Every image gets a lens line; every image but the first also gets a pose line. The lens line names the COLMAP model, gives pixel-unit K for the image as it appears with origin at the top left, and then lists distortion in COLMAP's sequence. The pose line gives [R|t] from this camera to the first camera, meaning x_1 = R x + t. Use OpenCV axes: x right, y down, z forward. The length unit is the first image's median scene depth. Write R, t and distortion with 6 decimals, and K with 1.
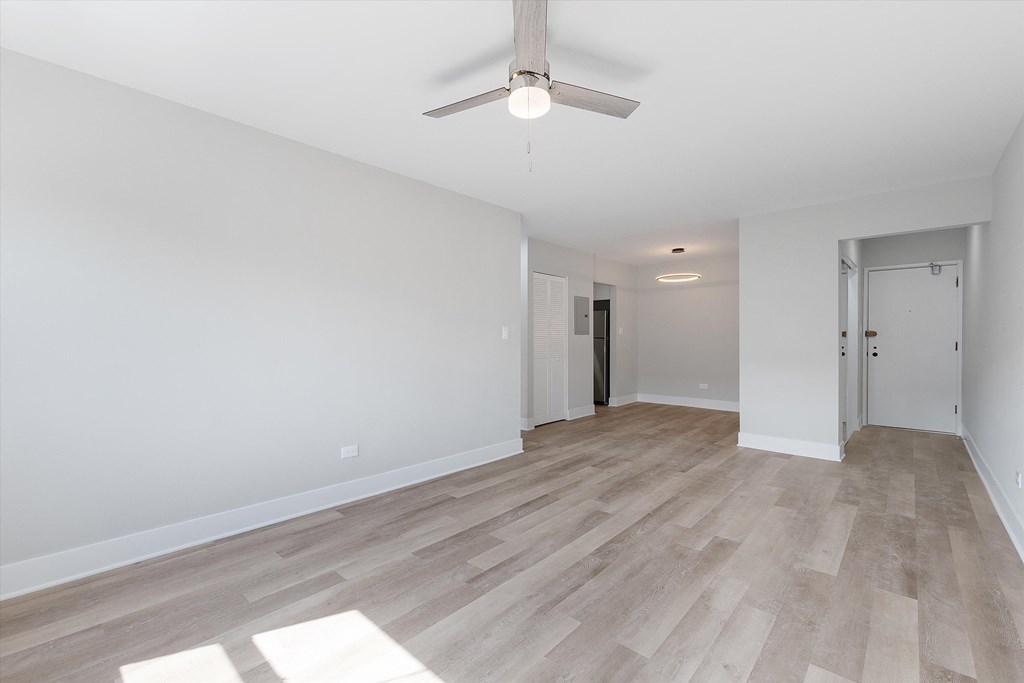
lens RADIAL K [[449.0, 0, 510.4], [0, 449.0, 341.4], [0, 0, 1]] dist [0.004296, -0.001300]
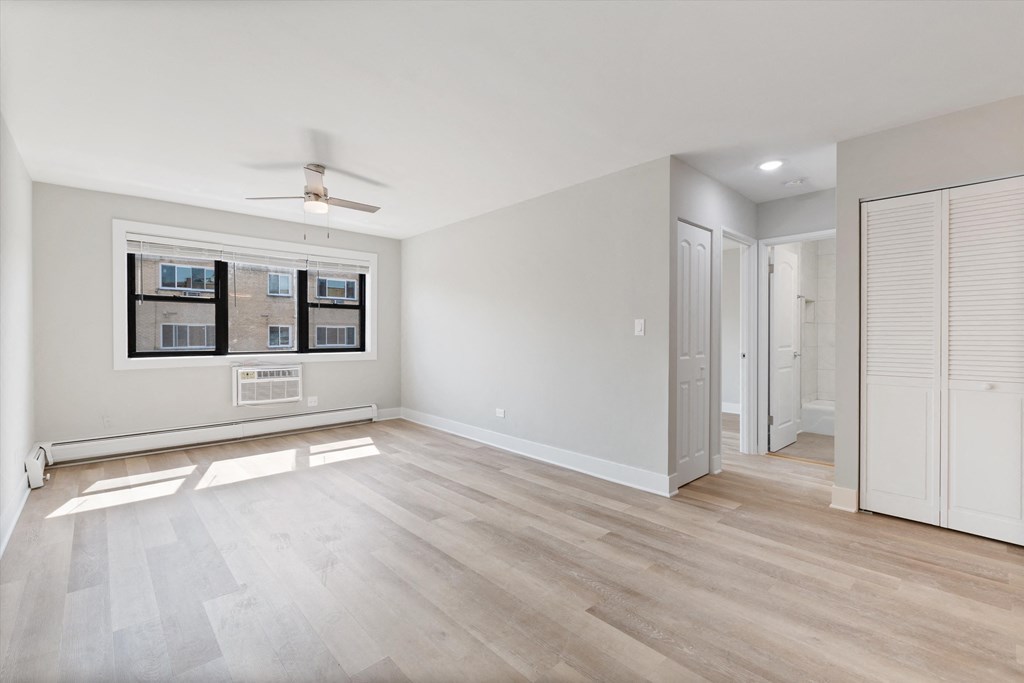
lens RADIAL K [[449.0, 0, 504.3], [0, 449.0, 342.4], [0, 0, 1]] dist [0.004296, -0.001300]
pose [[-0.109815, 0.018626, -0.993778, 0.835569], [-0.007738, 0.999778, 0.019594, -0.006448], [0.993922, 0.009842, -0.109646, 0.919163]]
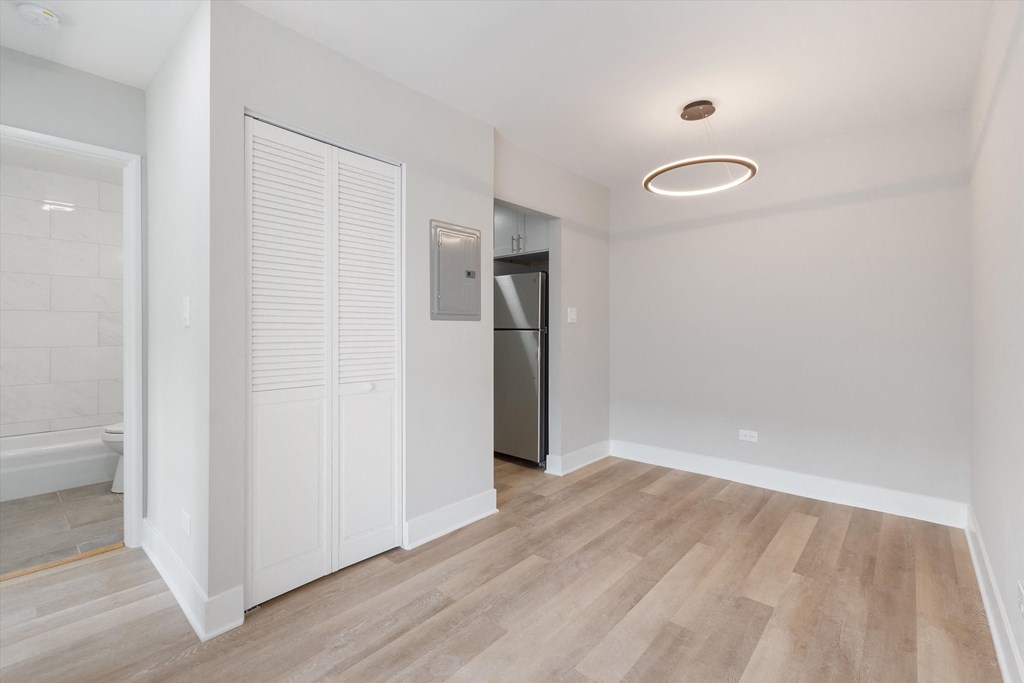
lens RADIAL K [[449.0, 0, 509.5], [0, 449.0, 325.4], [0, 0, 1]] dist [0.004296, -0.001300]
pose [[0.999984, 0.005651, -0.000652, 0.330059], [-0.005660, 0.999892, -0.013575, -0.008444], [0.000576, 0.013579, 0.999908, 0.959792]]
